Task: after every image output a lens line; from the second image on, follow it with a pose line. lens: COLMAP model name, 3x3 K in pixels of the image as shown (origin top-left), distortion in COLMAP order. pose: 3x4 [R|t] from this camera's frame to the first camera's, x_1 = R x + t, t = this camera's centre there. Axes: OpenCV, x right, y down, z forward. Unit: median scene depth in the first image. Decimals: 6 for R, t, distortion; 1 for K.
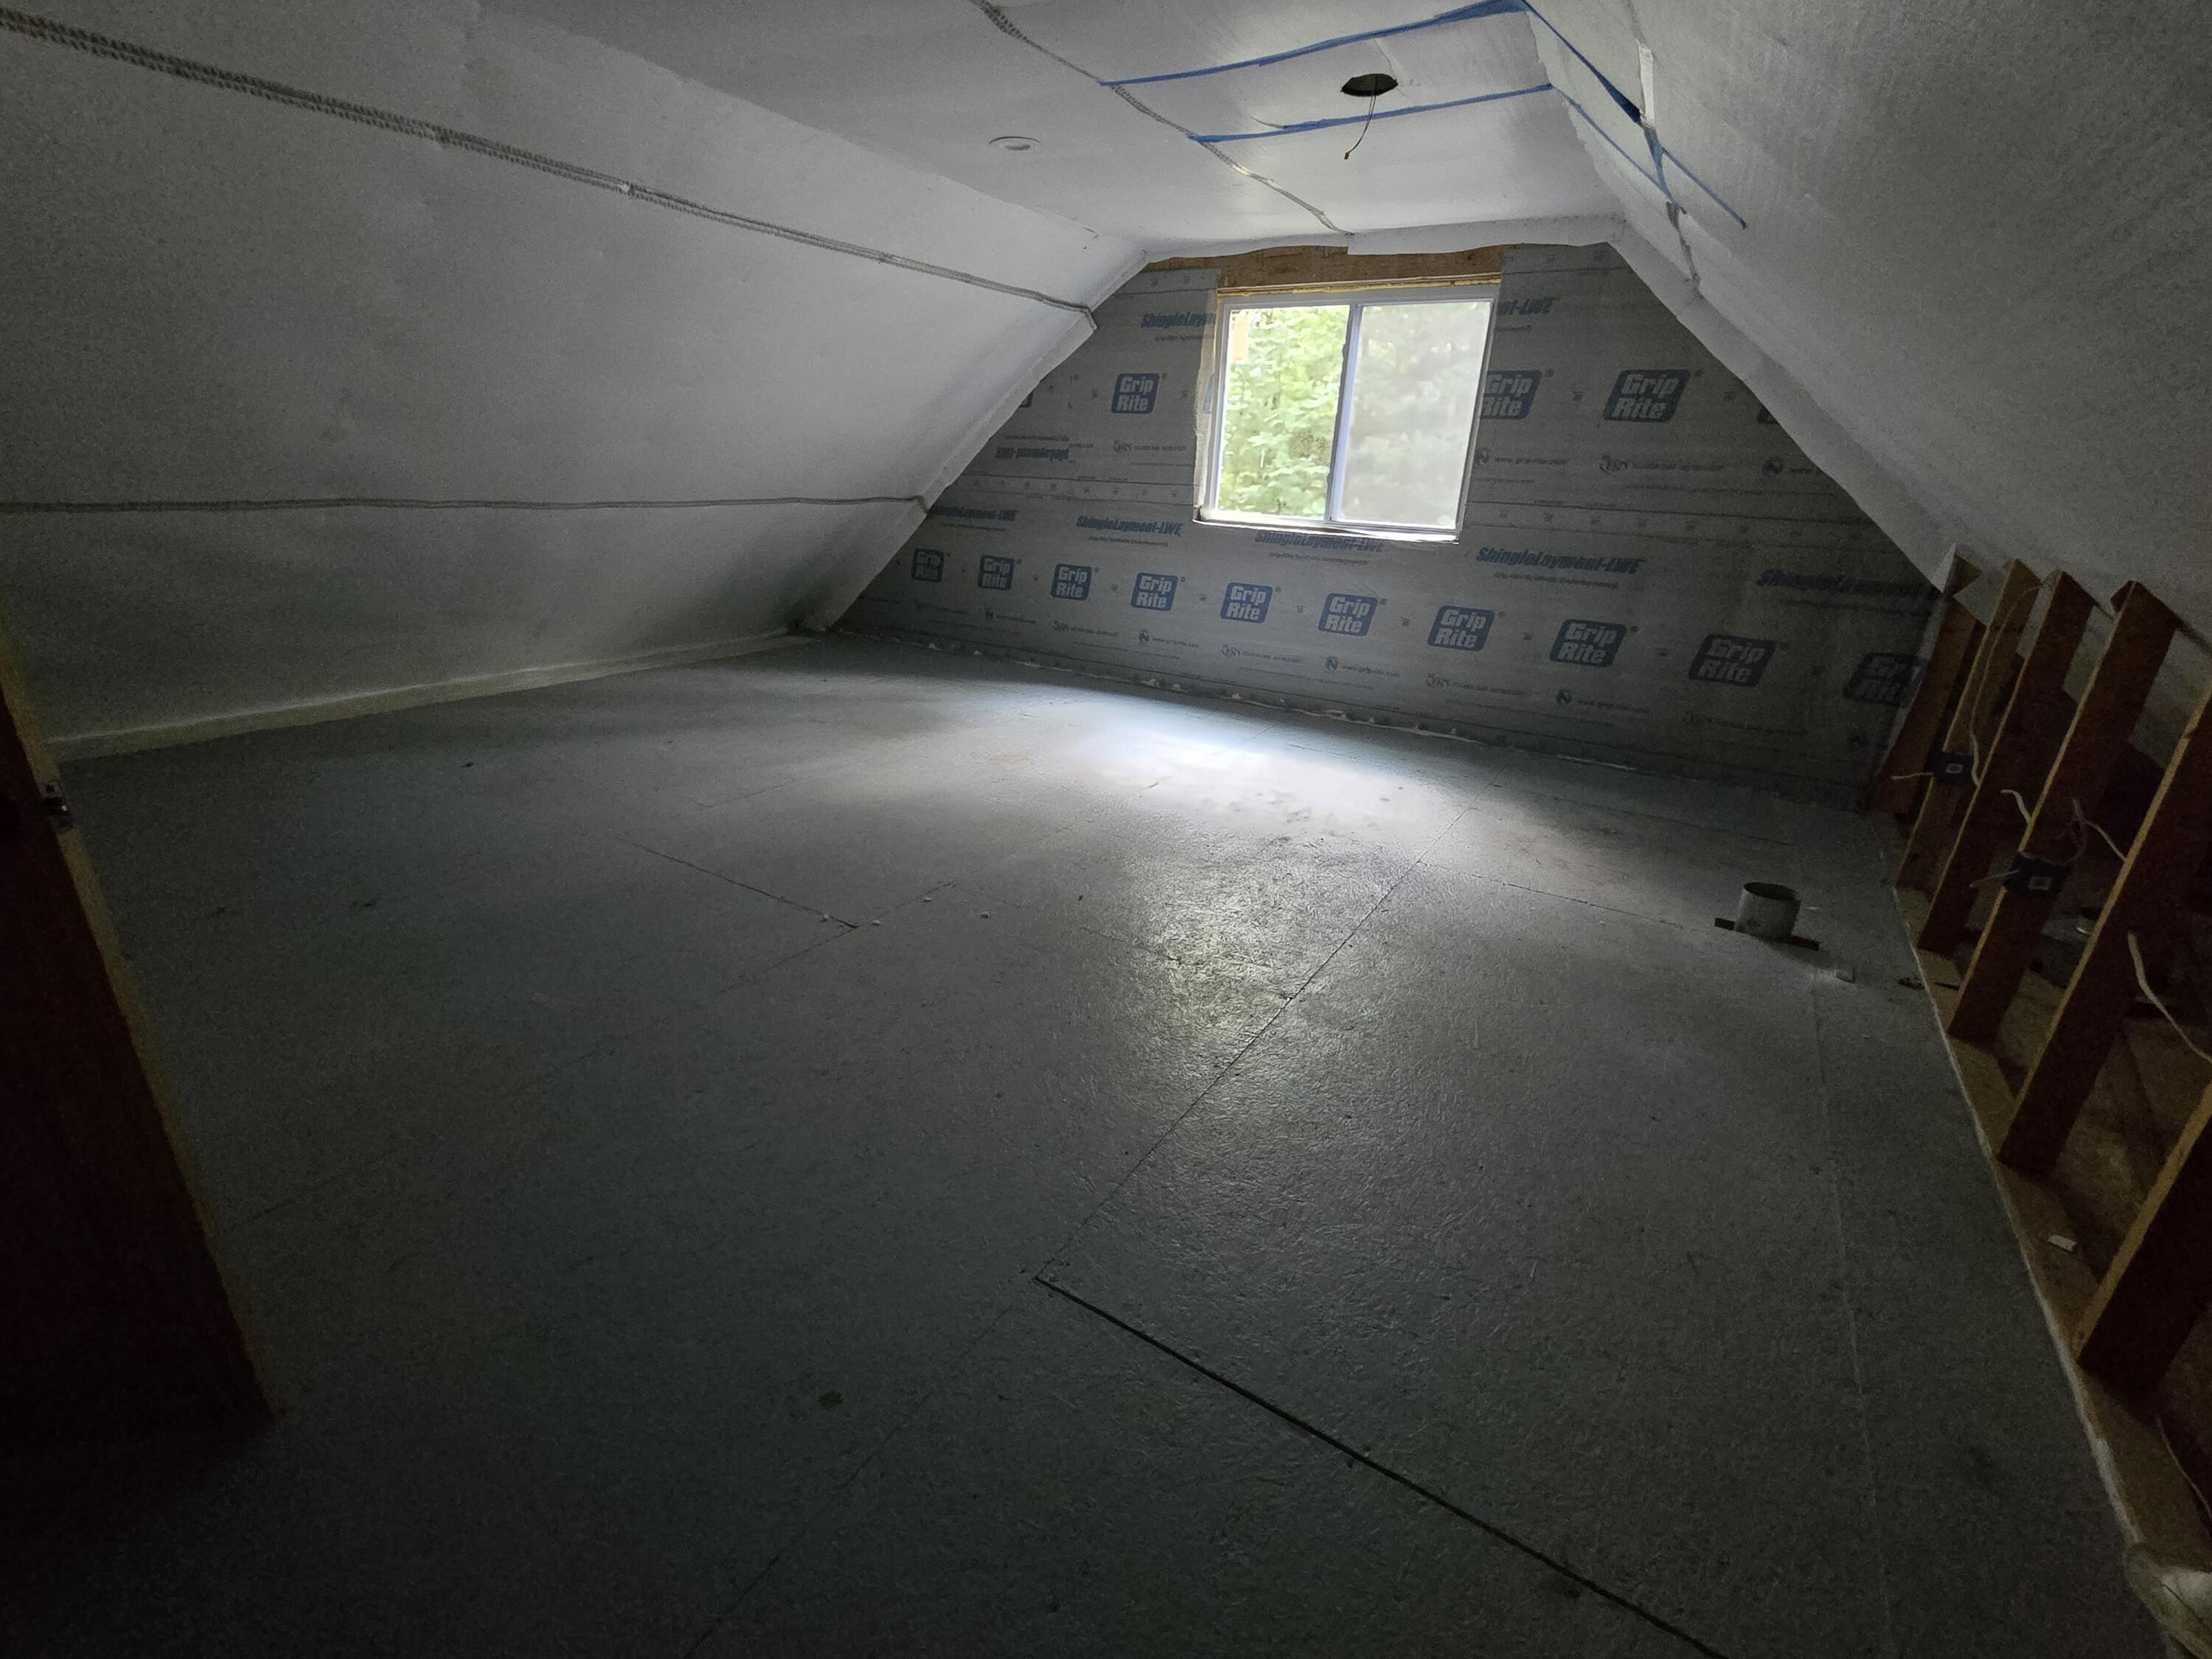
lens RADIAL K [[958.0, 0, 1114.3], [0, 958.0, 826.8], [0, 0, 1]] dist [0.000608, 0.000067]
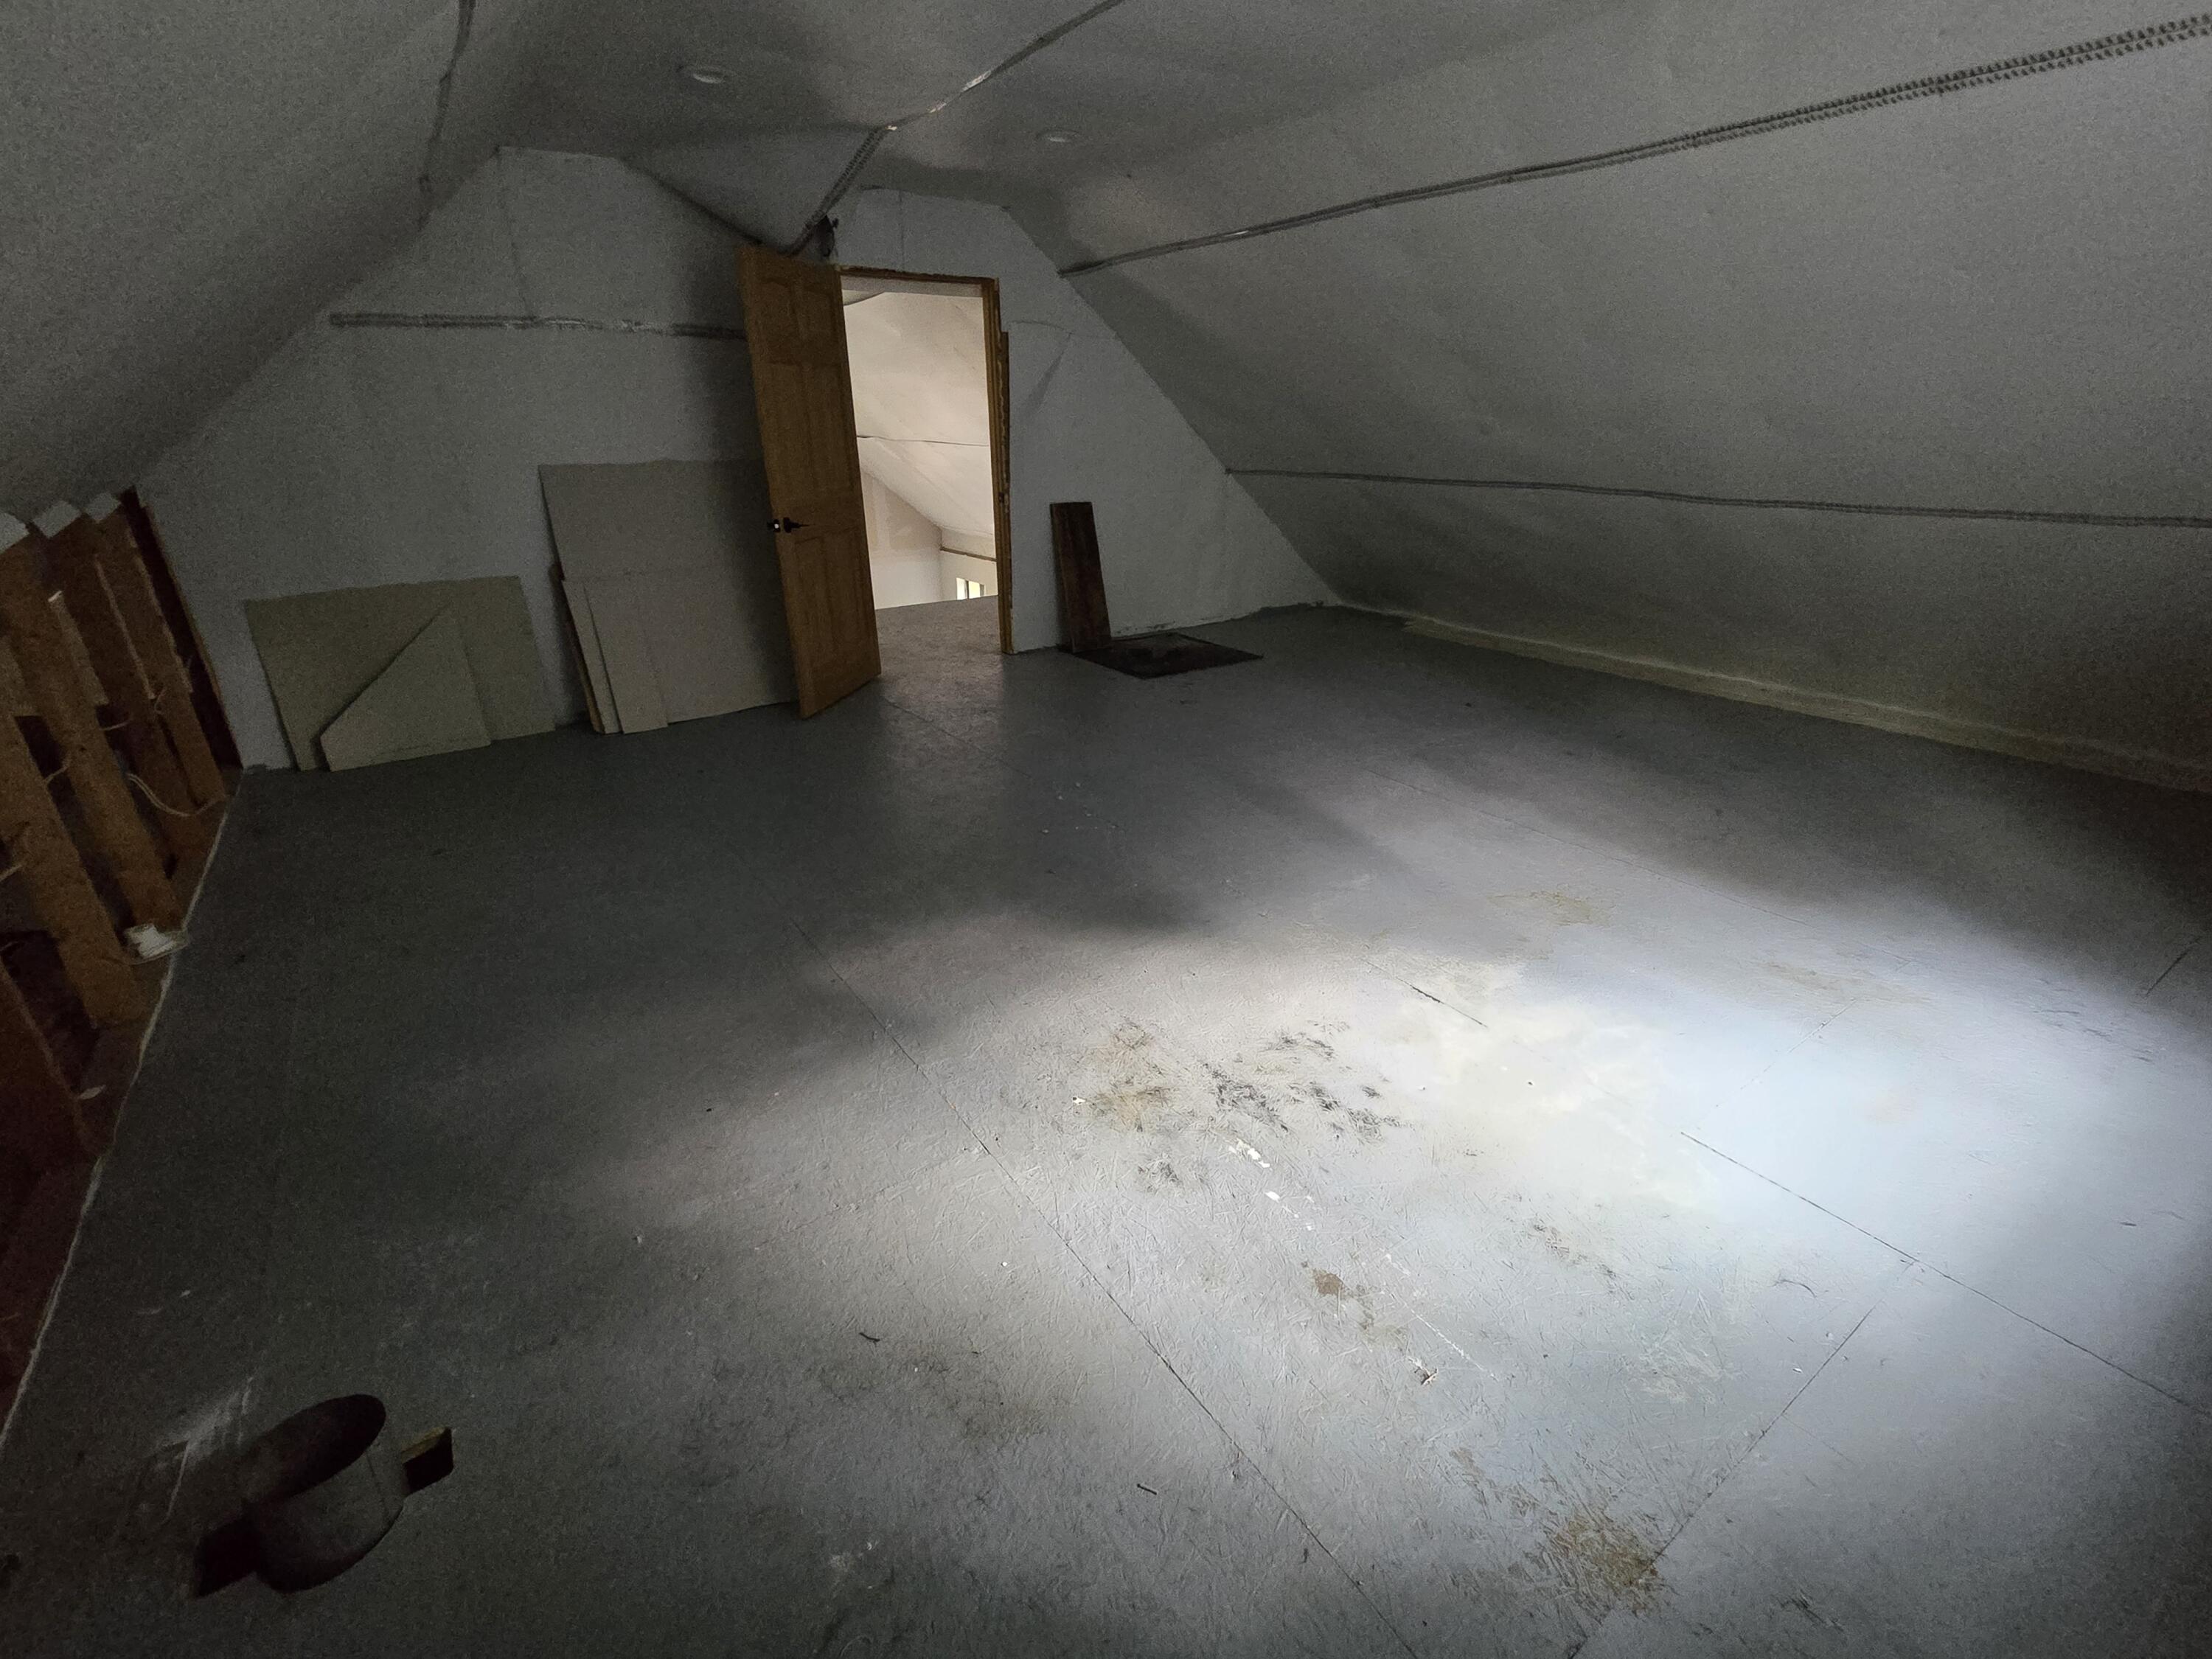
lens RADIAL K [[958.0, 0, 1114.3], [0, 958.0, 826.8], [0, 0, 1]] dist [0.000608, 0.000067]
pose [[-0.381700, 0.327813, -0.864201, 0.633467], [-0.341992, 0.818545, 0.461546, -0.357799], [0.858689, 0.471722, -0.200329, 0.963847]]
